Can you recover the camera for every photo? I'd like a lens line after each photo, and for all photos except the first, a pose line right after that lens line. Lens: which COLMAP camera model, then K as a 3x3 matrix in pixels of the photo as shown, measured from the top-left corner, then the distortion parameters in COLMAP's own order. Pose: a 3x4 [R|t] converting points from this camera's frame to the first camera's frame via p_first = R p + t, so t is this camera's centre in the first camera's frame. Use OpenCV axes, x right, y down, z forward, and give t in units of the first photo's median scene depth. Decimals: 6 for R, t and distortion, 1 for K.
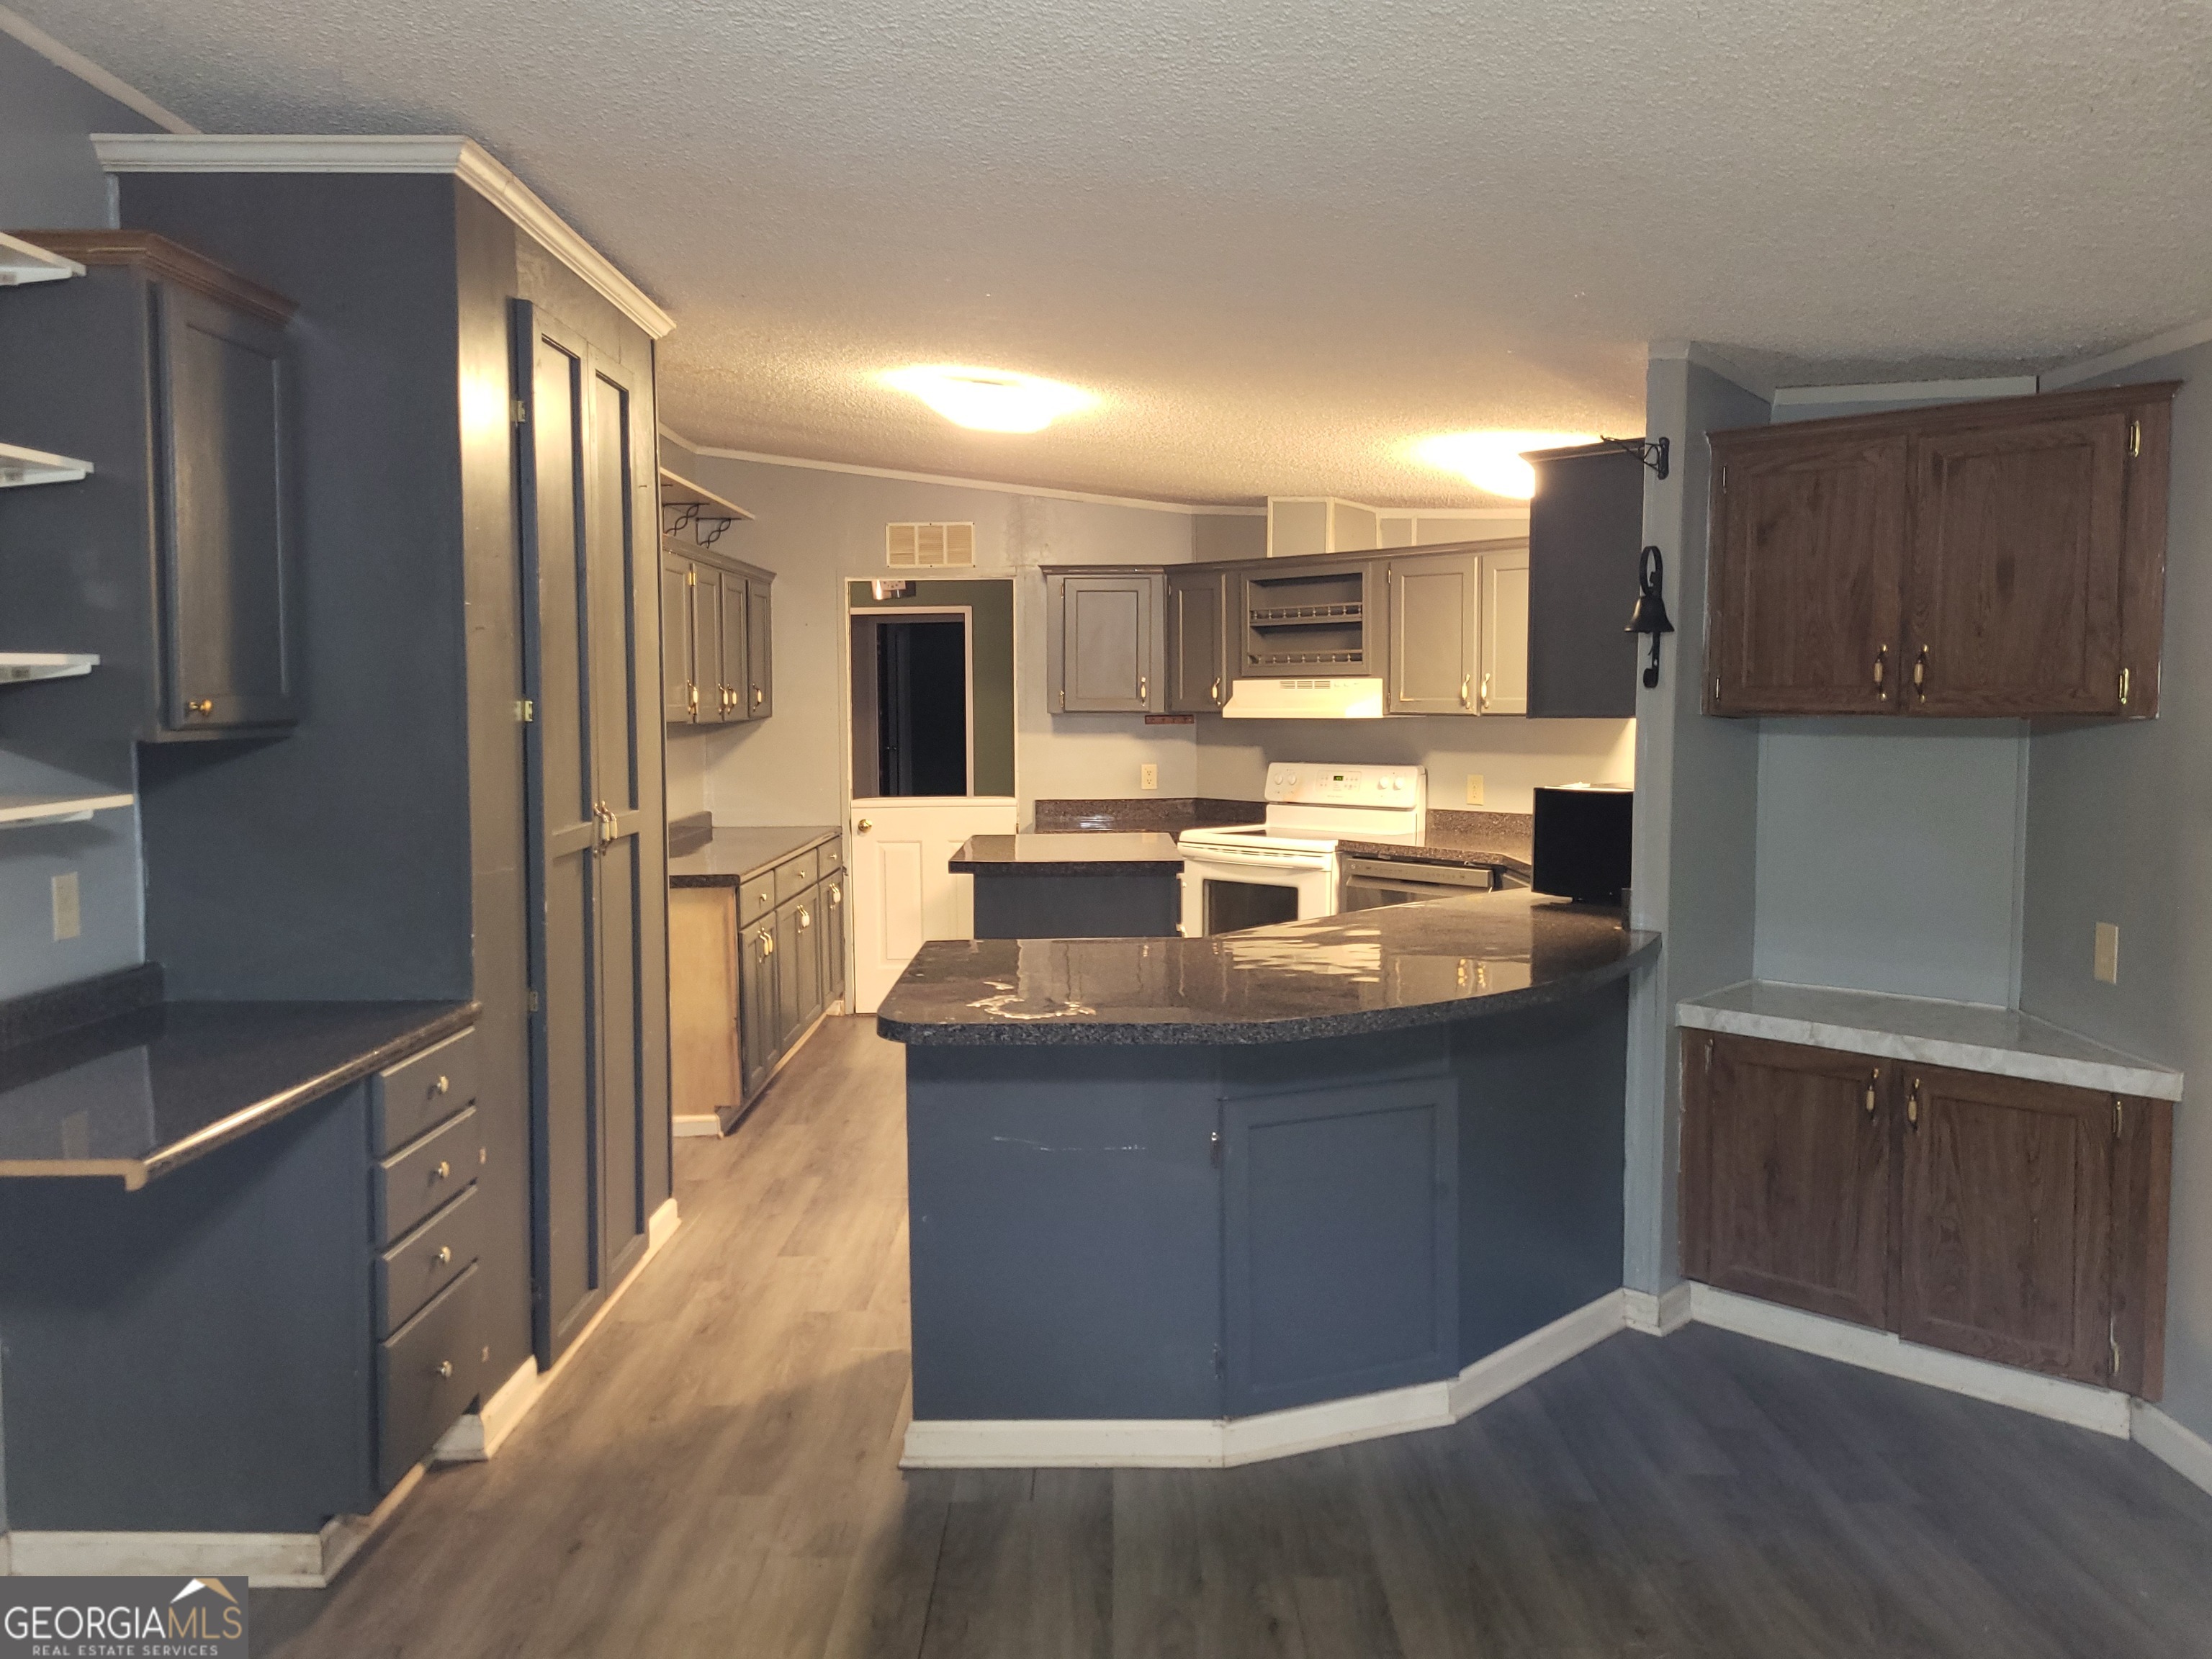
lens RADIAL K [[1631.6, 0, 1106.0], [0, 1631.6, 793.4], [0, 0, 1]] dist [-0.000264, -0.001282]
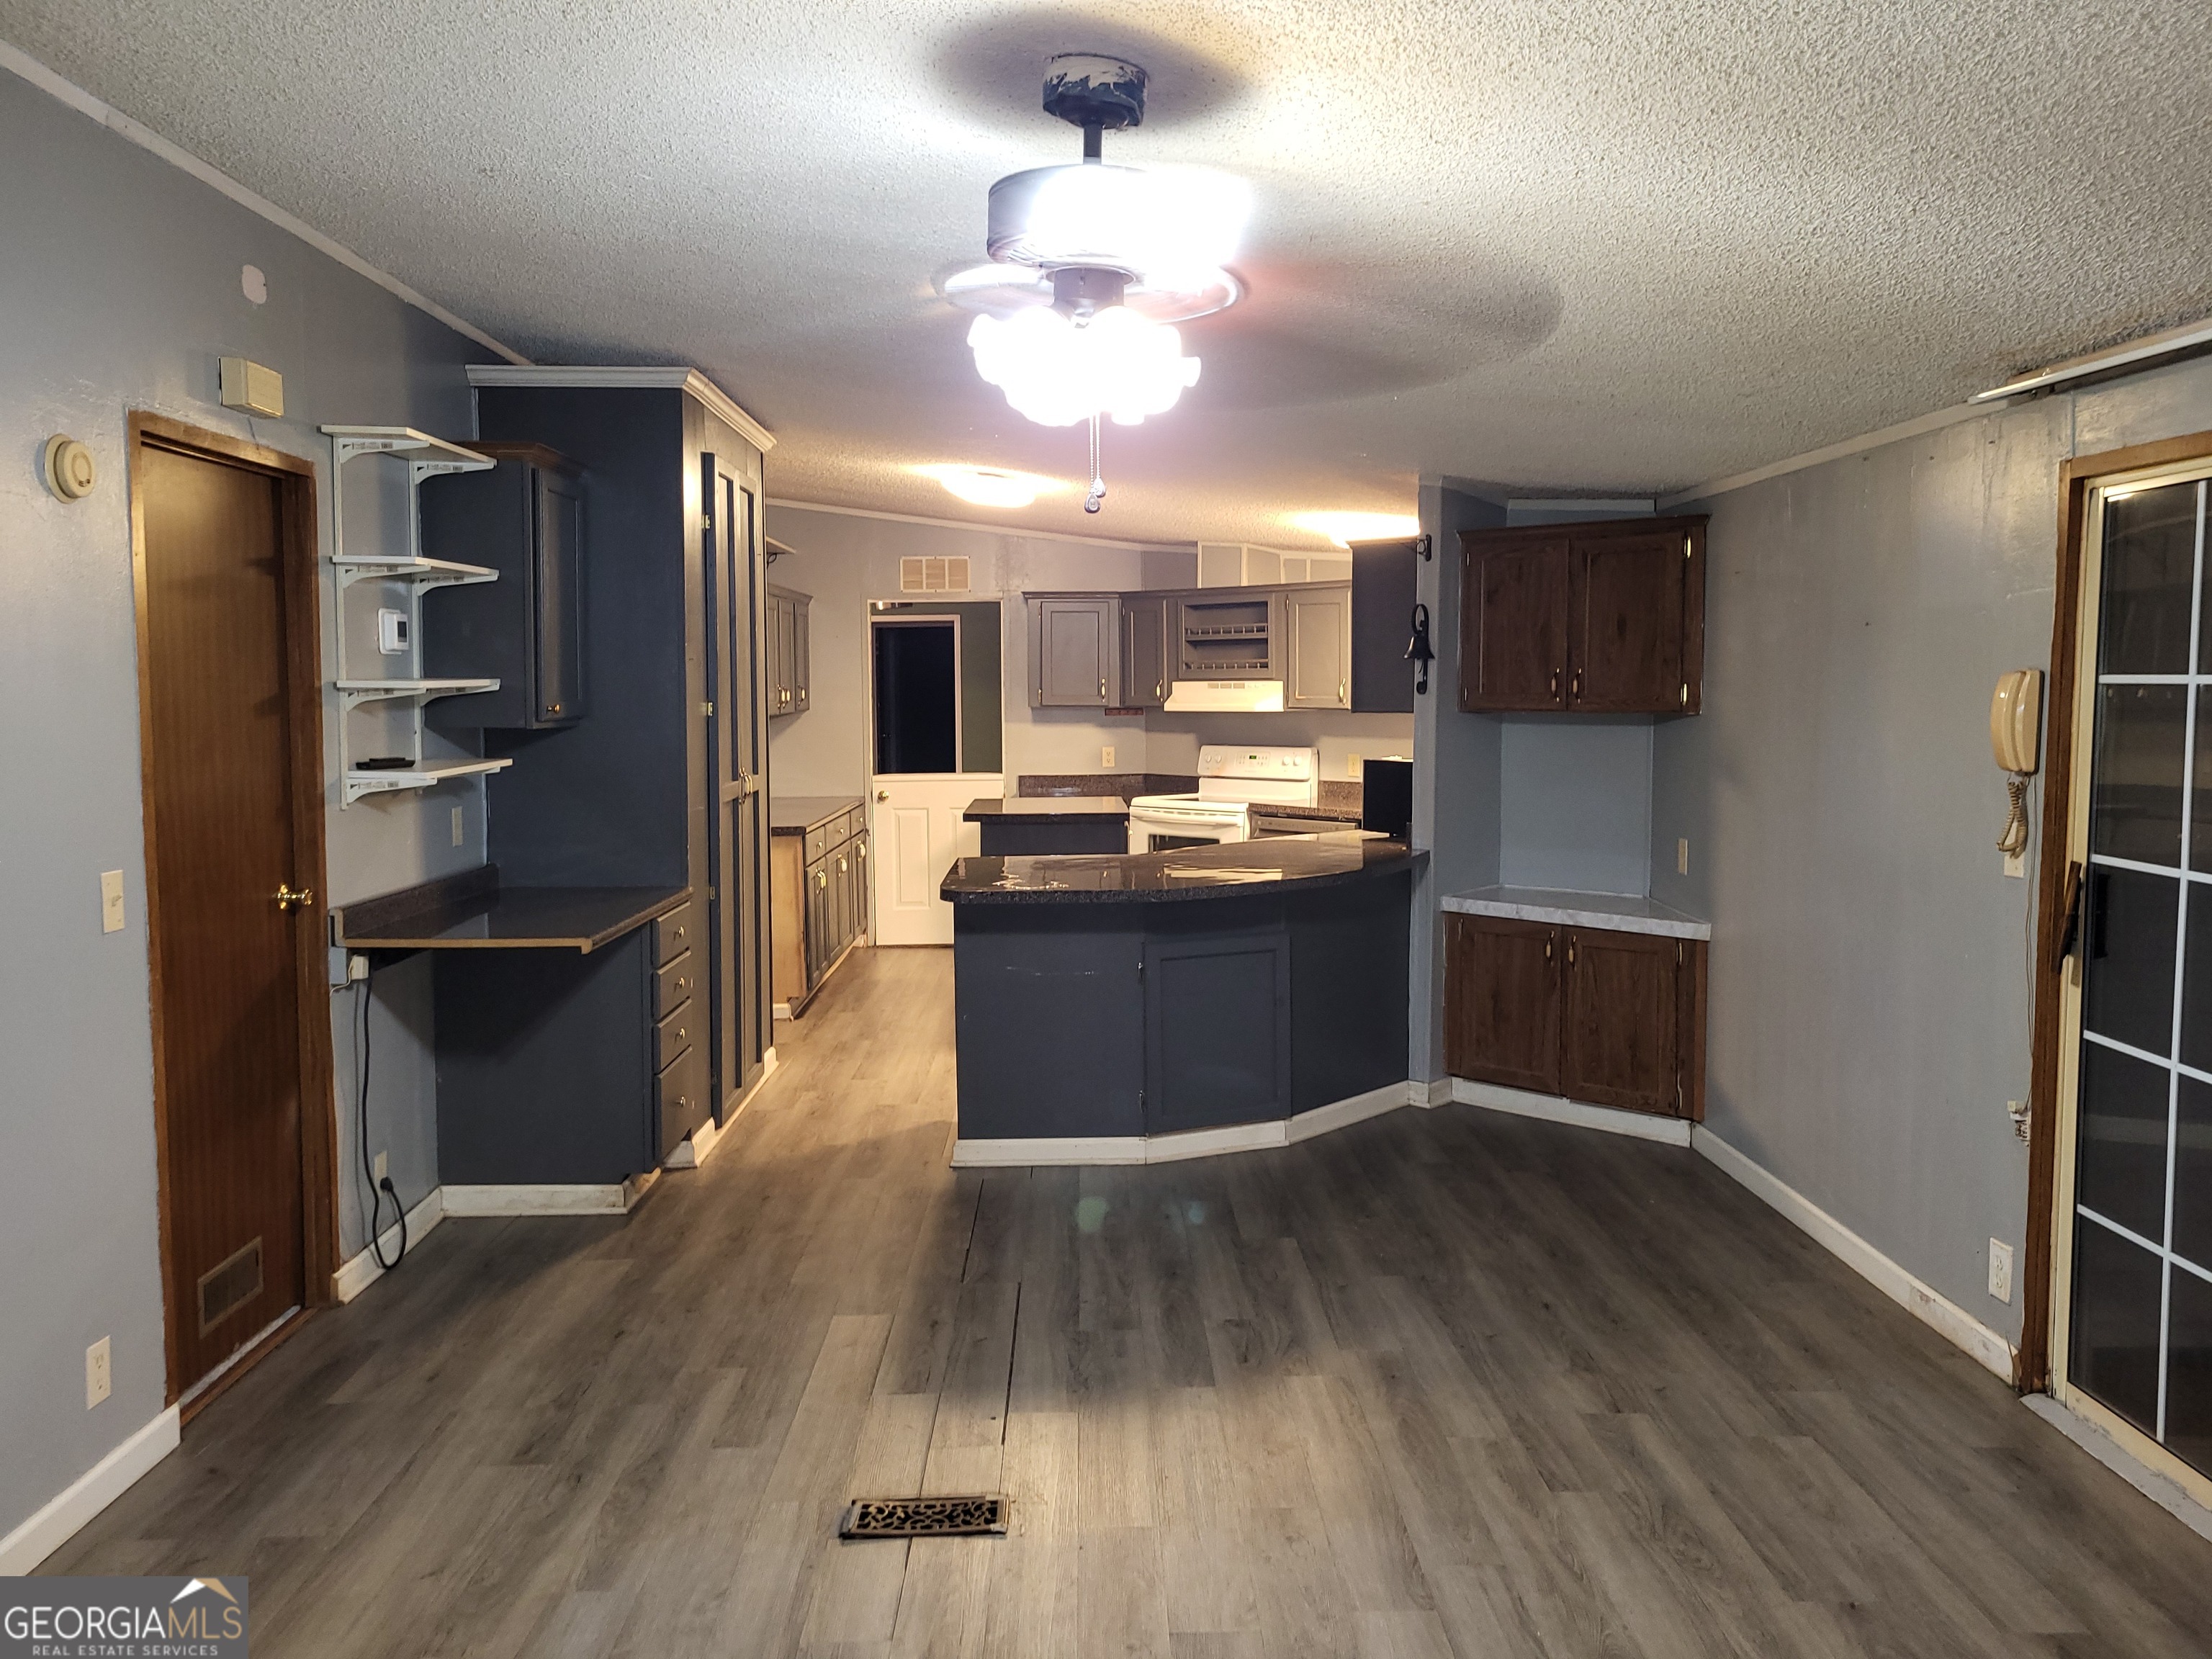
lens RADIAL K [[1631.6, 0, 1106.0], [0, 1631.6, 793.4], [0, 0, 1]] dist [-0.000264, -0.001282]
pose [[0.999809, -0.001415, 0.019501, -0.000287], [0.001283, 0.999976, 0.006750, 0.019490], [-0.019510, -0.006724, 0.999787, -0.553357]]
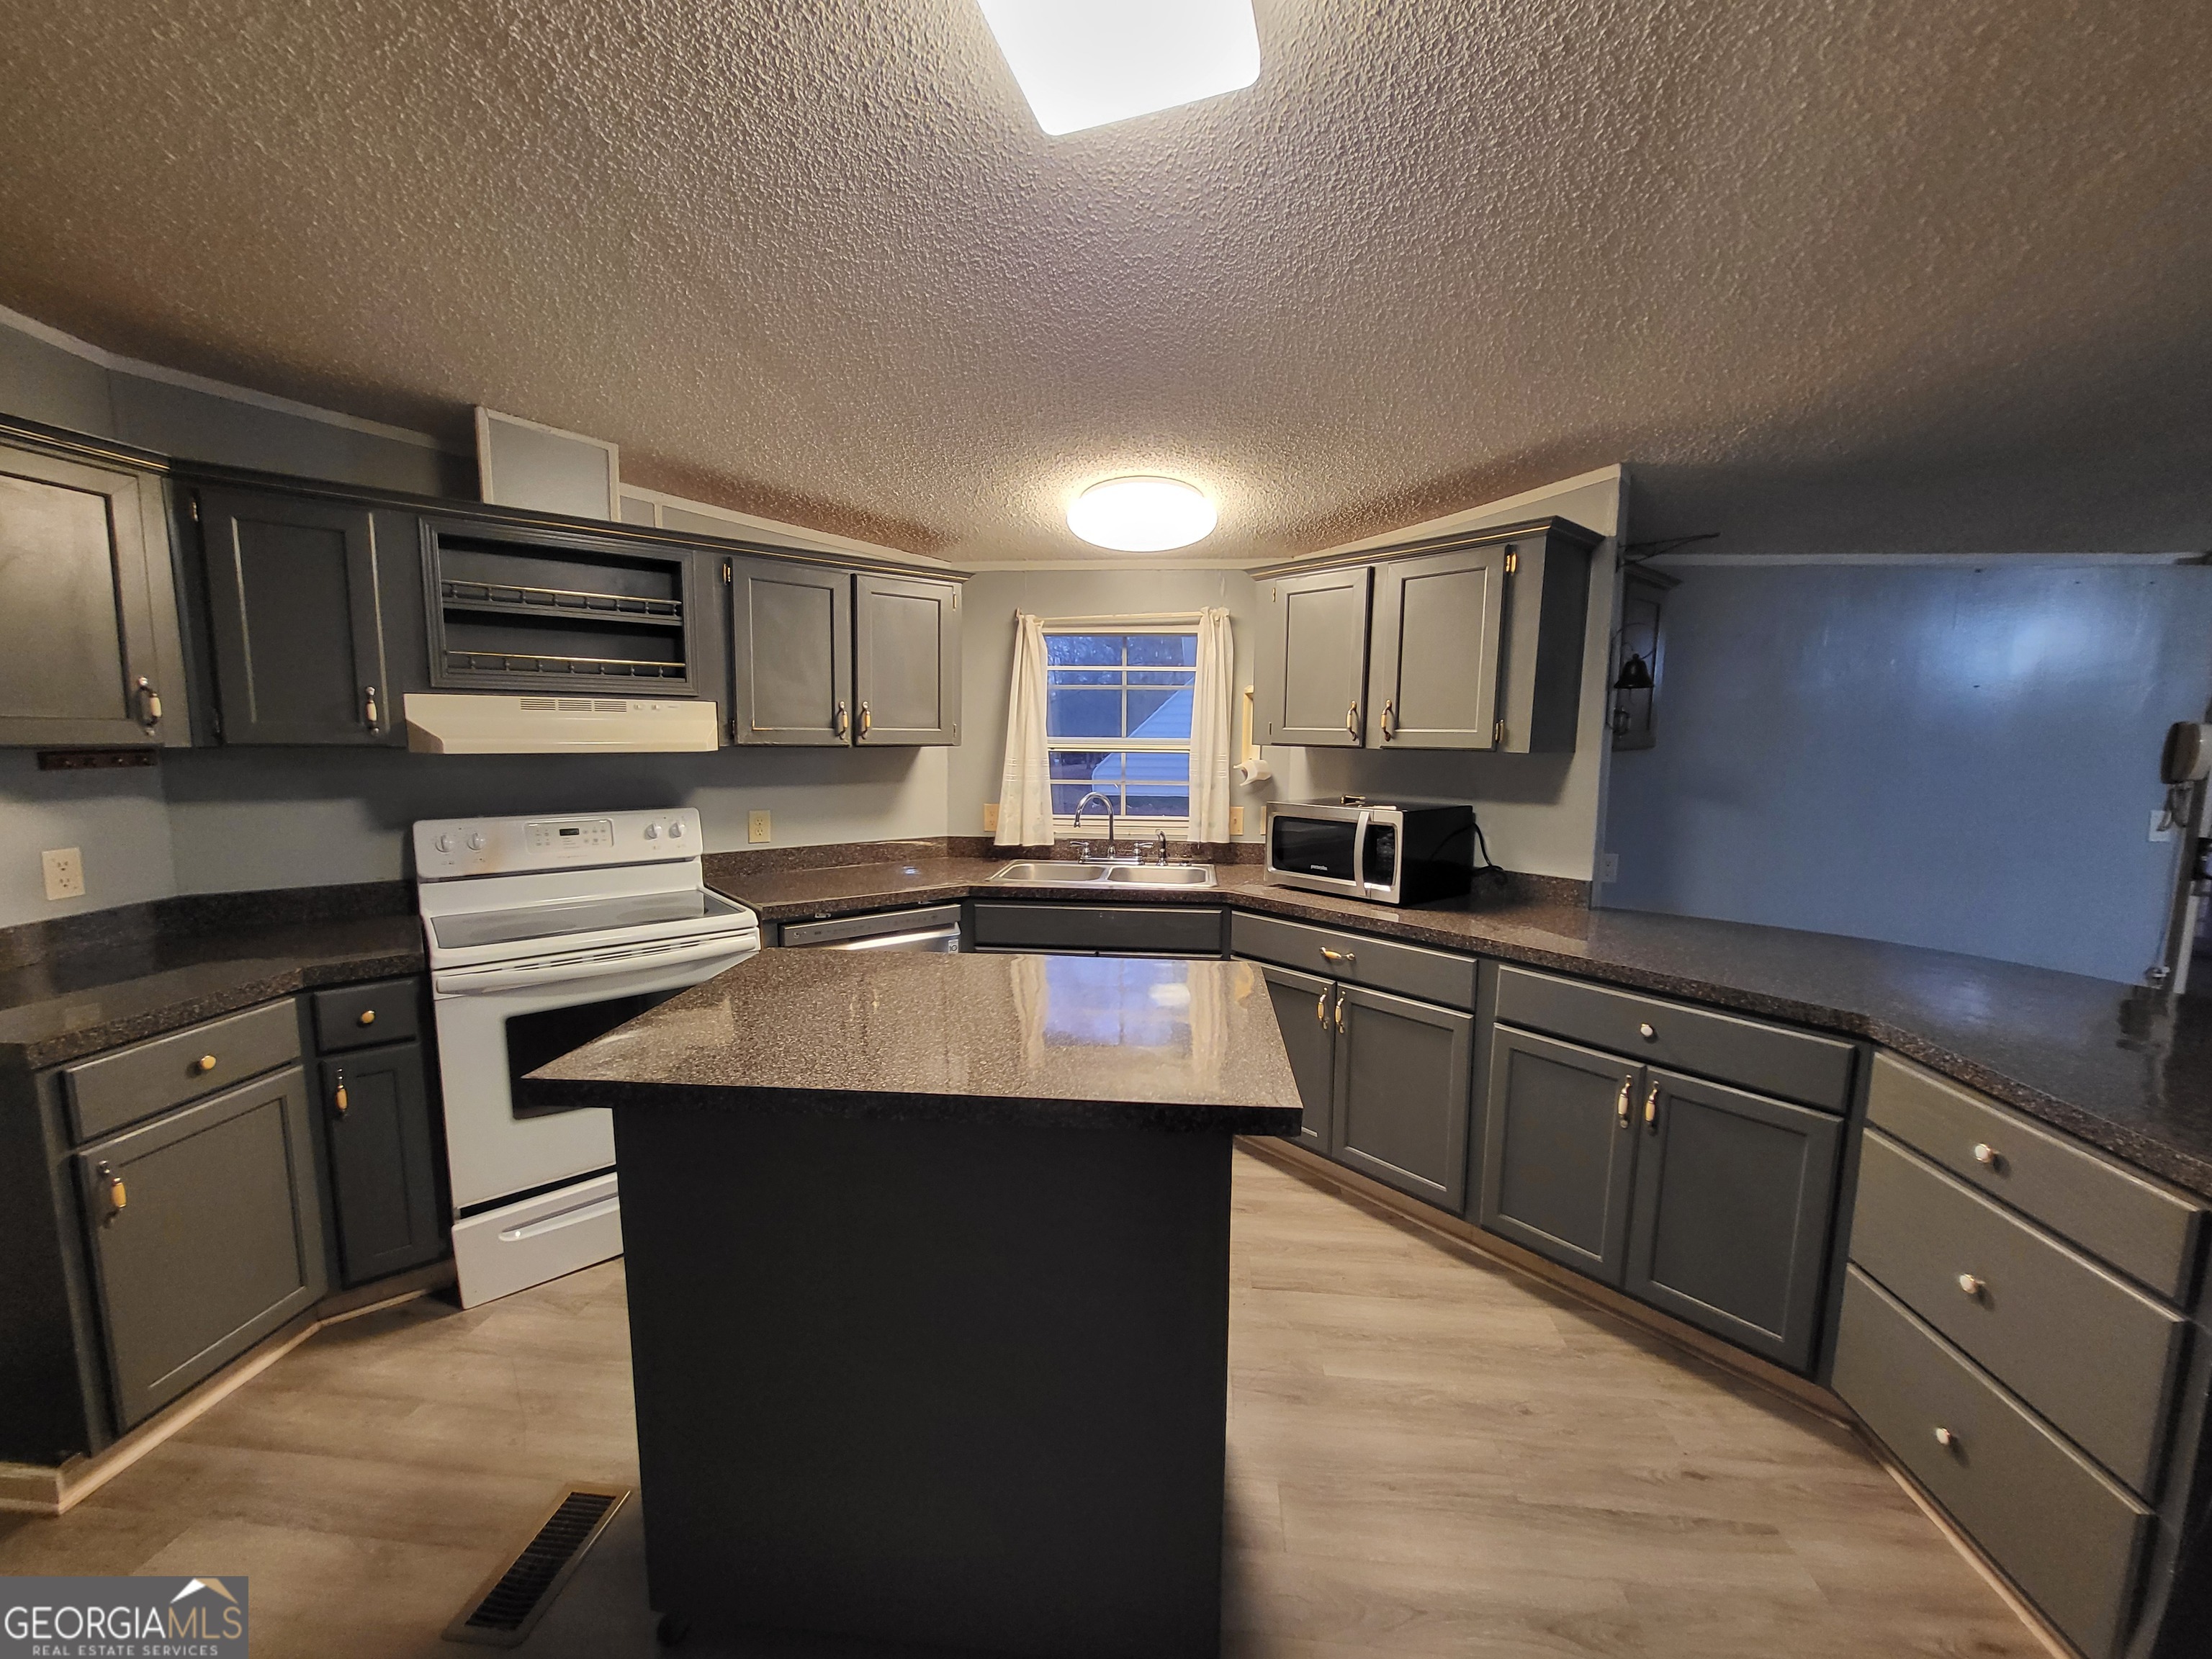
lens RADIAL K [[862.1, 0, 1115.7], [0, 862.1, 834.3], [0, 0, 1]] dist [-0.000873, 0.000011]
pose [[0.084527, -0.116700, 0.989564, -0.420809], [0.044337, 0.992575, 0.113268, -0.077532], [-0.995434, 0.034300, 0.089074, 1.321757]]
